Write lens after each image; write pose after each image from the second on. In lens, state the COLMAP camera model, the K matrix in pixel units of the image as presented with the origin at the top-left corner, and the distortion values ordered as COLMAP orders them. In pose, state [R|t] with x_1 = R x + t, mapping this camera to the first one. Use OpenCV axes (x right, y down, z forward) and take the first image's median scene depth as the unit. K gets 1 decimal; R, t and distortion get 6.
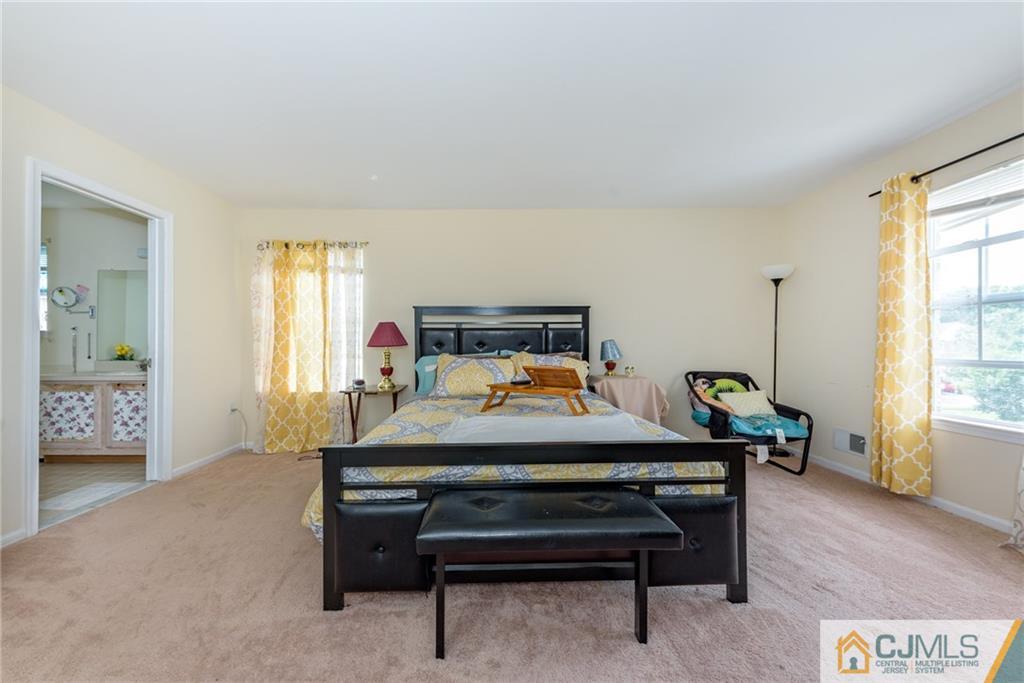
lens RADIAL K [[352.2, 0, 509.3], [0, 352.2, 344.8], [0, 0, 1]] dist [0.008902, 0.000023]
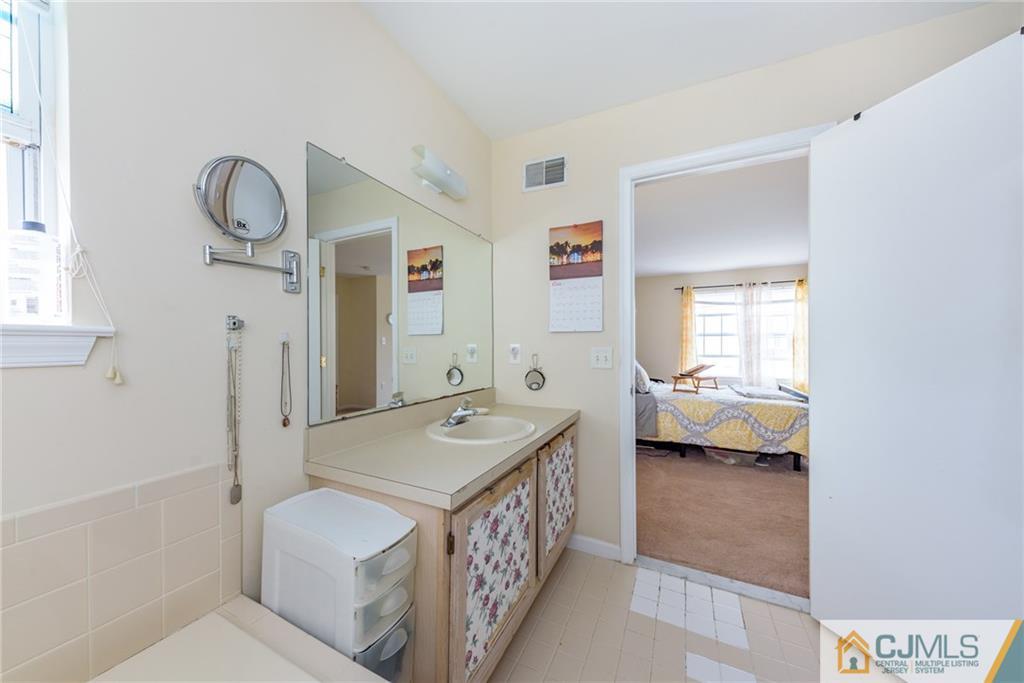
lens RADIAL K [[352.2, 0, 505.7], [0, 352.2, 347.3], [0, 0, 1]] dist [0.008902, 0.000023]
pose [[0.467825, -0.009024, 0.883775, -1.380376], [0.009974, 0.999938, 0.004931, -0.028063], [-0.883765, 0.006508, 0.467886, 0.717406]]
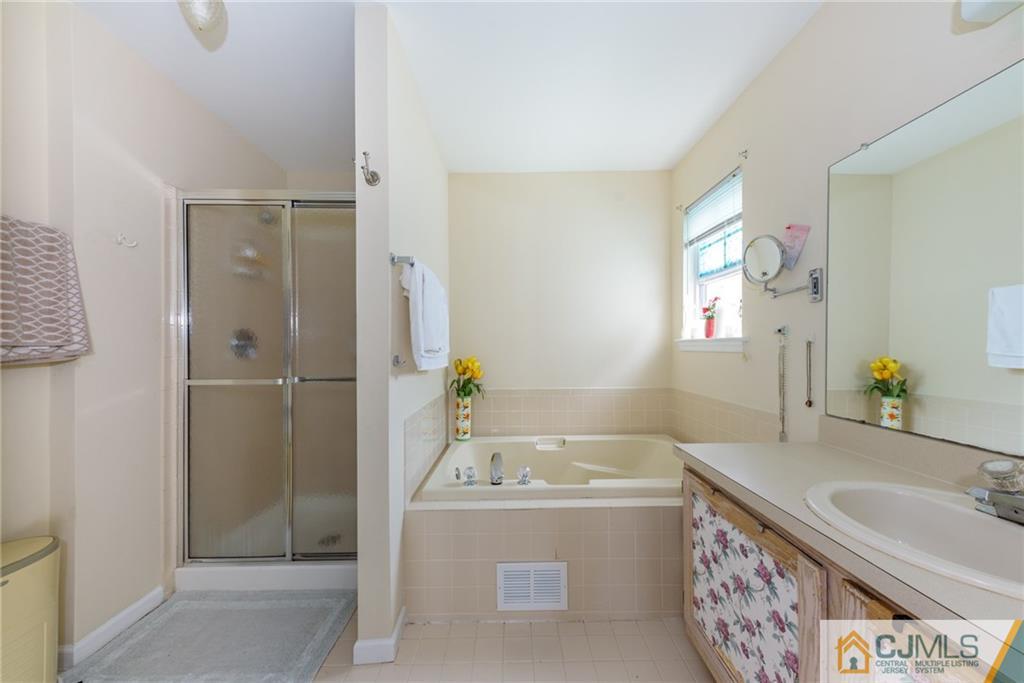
lens RADIAL K [[352.2, 0, 503.2], [0, 352.2, 341.7], [0, 0, 1]] dist [0.008902, 0.000023]
pose [[-0.063381, -0.009479, -0.997944, -0.791575], [-0.003908, 0.999950, -0.009250, -0.027834], [0.997982, 0.003313, -0.063415, 0.709596]]
